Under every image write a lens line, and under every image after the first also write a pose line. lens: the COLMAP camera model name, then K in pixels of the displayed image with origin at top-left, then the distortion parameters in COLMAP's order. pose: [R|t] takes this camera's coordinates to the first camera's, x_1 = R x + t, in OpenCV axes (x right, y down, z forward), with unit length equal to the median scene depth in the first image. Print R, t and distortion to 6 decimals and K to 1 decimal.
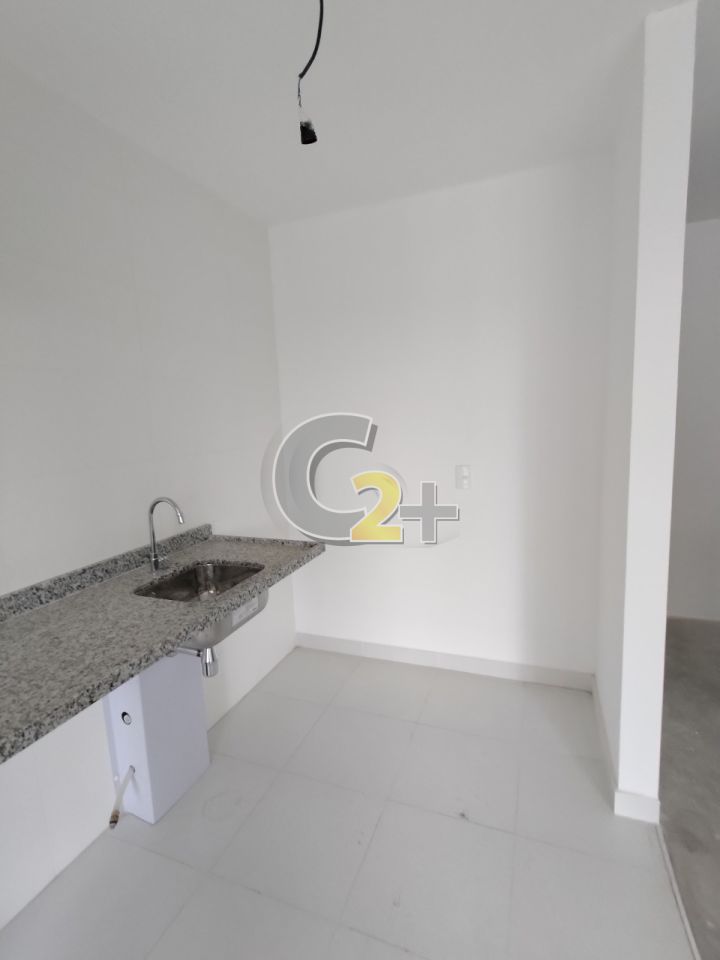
lens RADIAL K [[469.9, 0, 360.1], [0, 469.9, 478.8], [0, 0, 1]] dist [-0.000531, 0.000041]
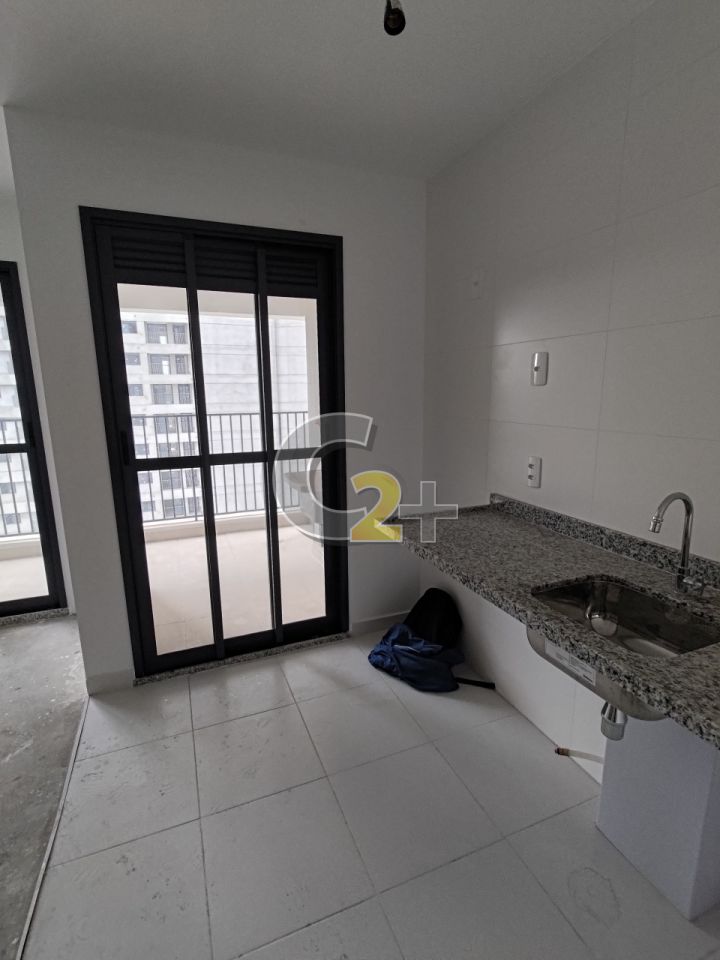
lens RADIAL K [[469.9, 0, 359.8], [0, 469.9, 481.5], [0, 0, 1]] dist [-0.000531, 0.000041]
pose [[-0.715435, 0.189338, -0.672536, 0.454150], [-0.052697, 0.945216, 0.322163, -0.206993], [0.696690, 0.265927, -0.666263, 1.301639]]
